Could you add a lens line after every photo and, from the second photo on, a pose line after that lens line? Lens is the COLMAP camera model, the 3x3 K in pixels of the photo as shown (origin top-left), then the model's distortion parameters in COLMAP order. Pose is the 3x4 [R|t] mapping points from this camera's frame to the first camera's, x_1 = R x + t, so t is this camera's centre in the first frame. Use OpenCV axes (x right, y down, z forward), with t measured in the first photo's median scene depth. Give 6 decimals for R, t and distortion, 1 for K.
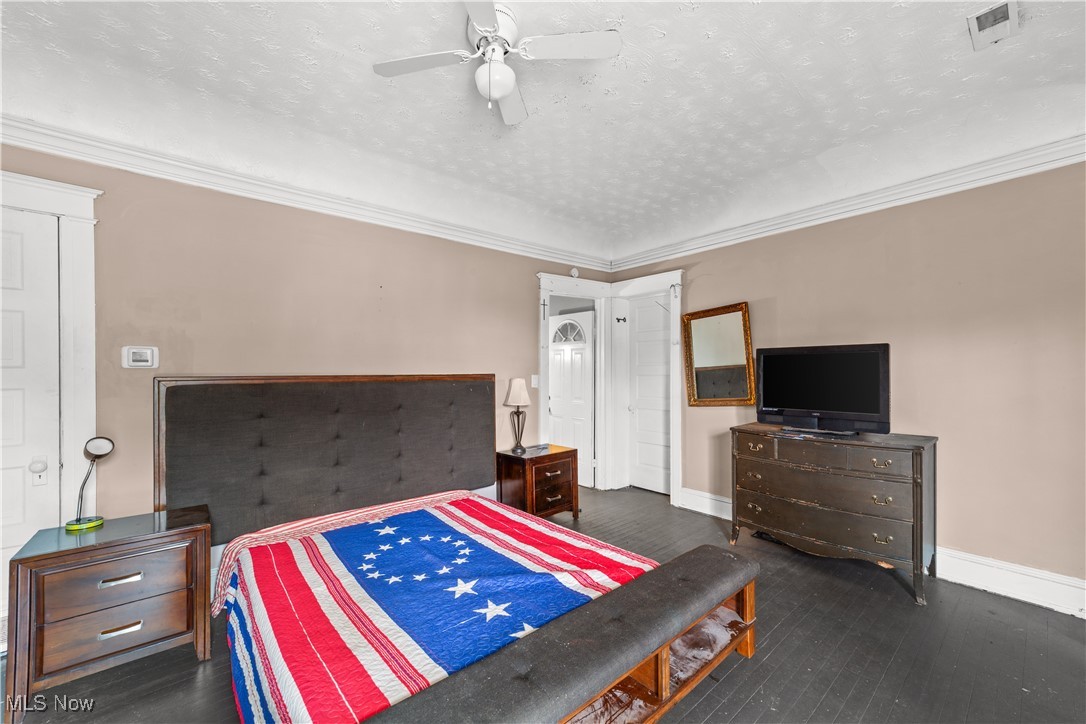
lens RADIAL K [[424.3, 0, 545.0], [0, 424.3, 369.1], [0, 0, 1]] dist [-0.007645, 0.002761]
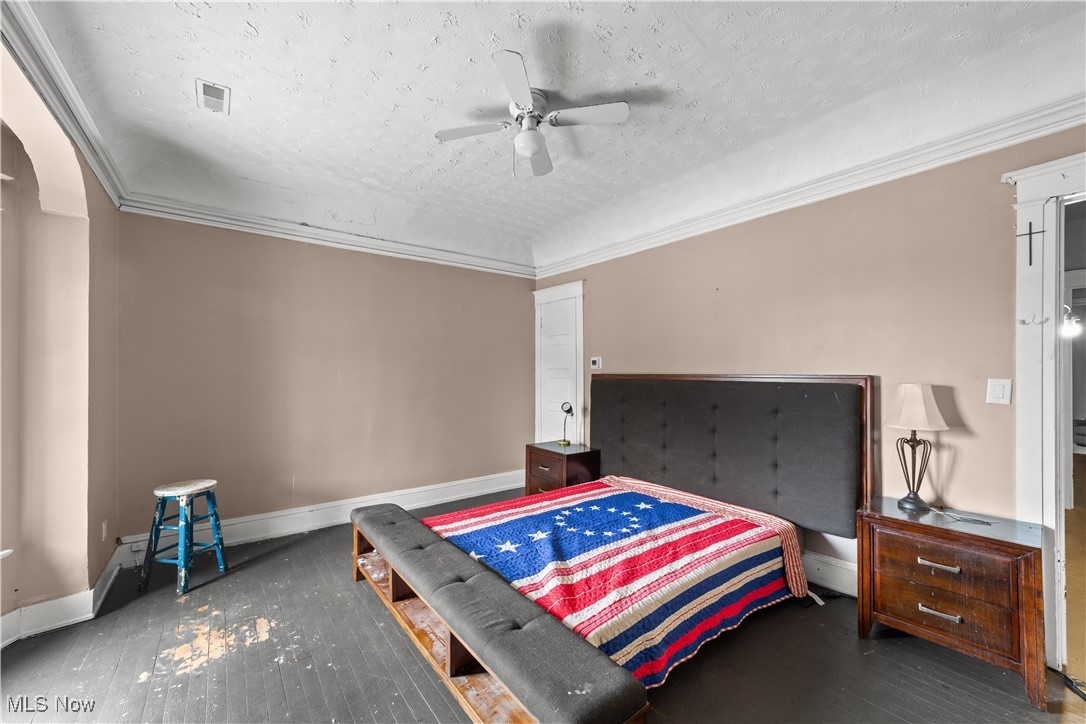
lens RADIAL K [[424.3, 0, 545.7], [0, 424.3, 364.9], [0, 0, 1]] dist [-0.007645, 0.002761]
pose [[-0.040962, -0.009472, -0.999116, 0.747321], [0.008952, 0.999911, -0.009846, -0.003216], [0.999121, -0.009347, -0.040873, 0.706697]]
